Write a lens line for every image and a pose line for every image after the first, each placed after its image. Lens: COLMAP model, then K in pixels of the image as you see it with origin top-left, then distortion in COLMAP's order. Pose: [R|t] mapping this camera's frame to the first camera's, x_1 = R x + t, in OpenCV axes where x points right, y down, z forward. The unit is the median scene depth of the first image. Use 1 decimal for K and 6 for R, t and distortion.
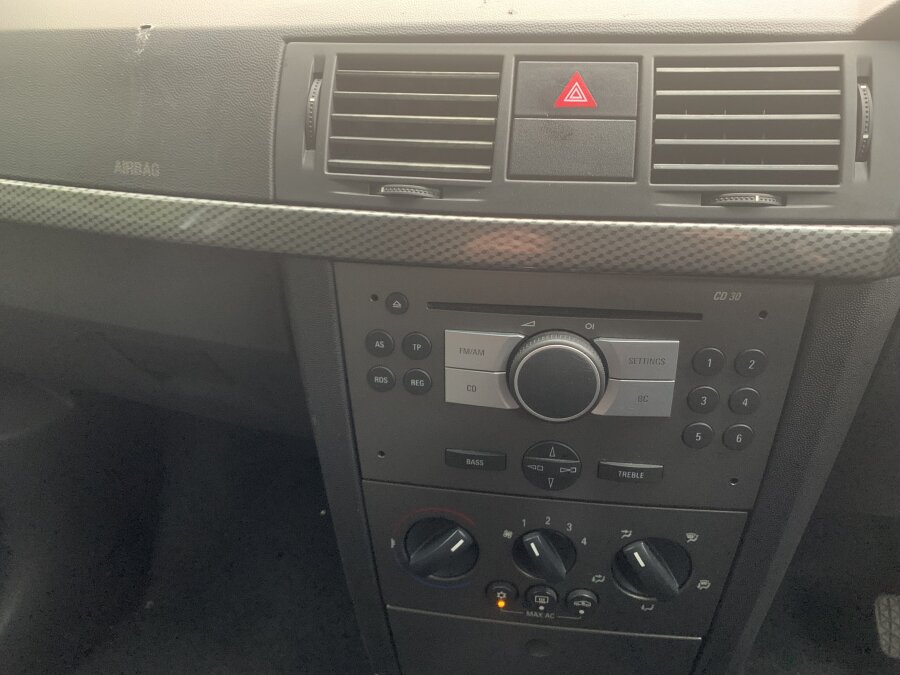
lens RADIAL K [[716.3, 0, 450.0], [0, 716.3, 337.5], [0, 0, 1]] dist [0.003935, -0.008584]
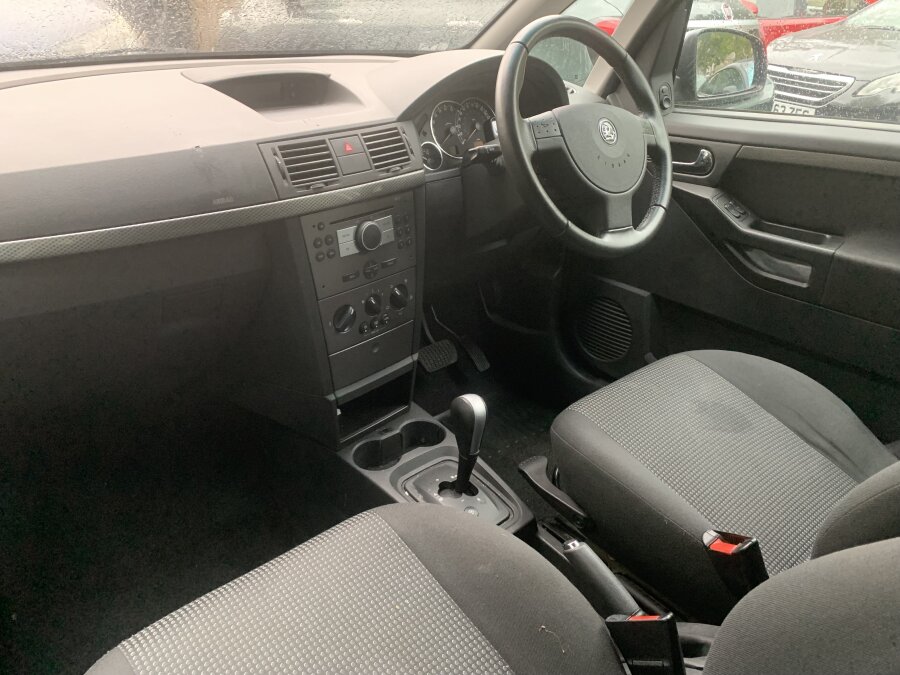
lens RADIAL K [[673.2, 0, 450.0], [0, 673.2, 337.5], [0, 0, 1]] dist [0.006662, 0.003261]
pose [[0.560292, -0.350388, 0.750534, -2.035412], [0.376196, 0.914918, 0.146292, 0.166547], [-0.737936, 0.200382, 0.644436, -1.076105]]
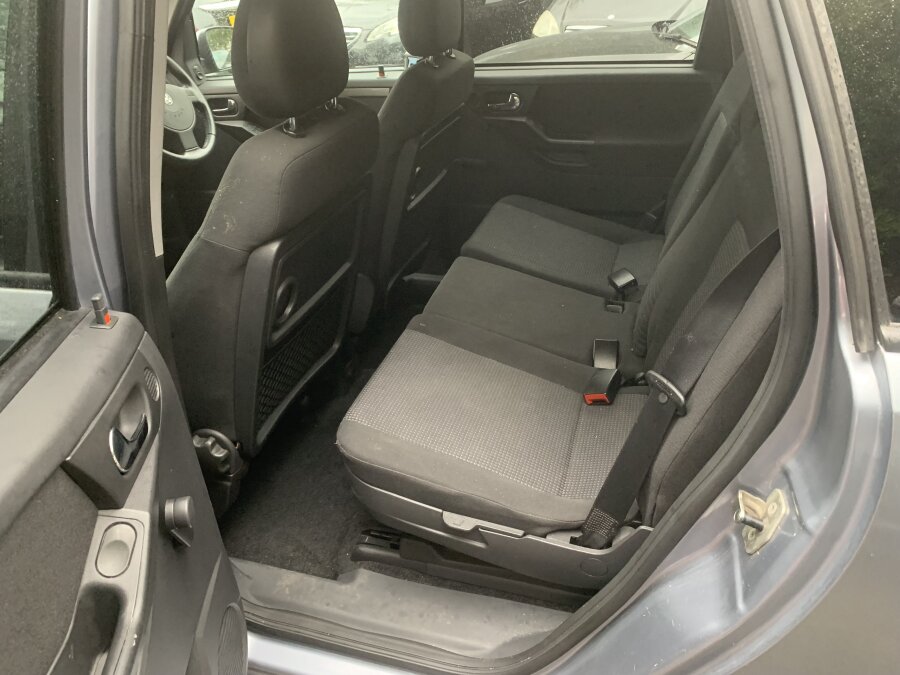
lens RADIAL K [[673.2, 0, 450.0], [0, 673.2, 337.5], [0, 0, 1]] dist [0.006662, 0.003261]
pose [[0.013205, -0.490312, 0.871447, -4.793912], [0.522893, 0.746246, 0.411946, 0.426466], [-0.852296, 0.450234, 0.266235, -2.401787]]
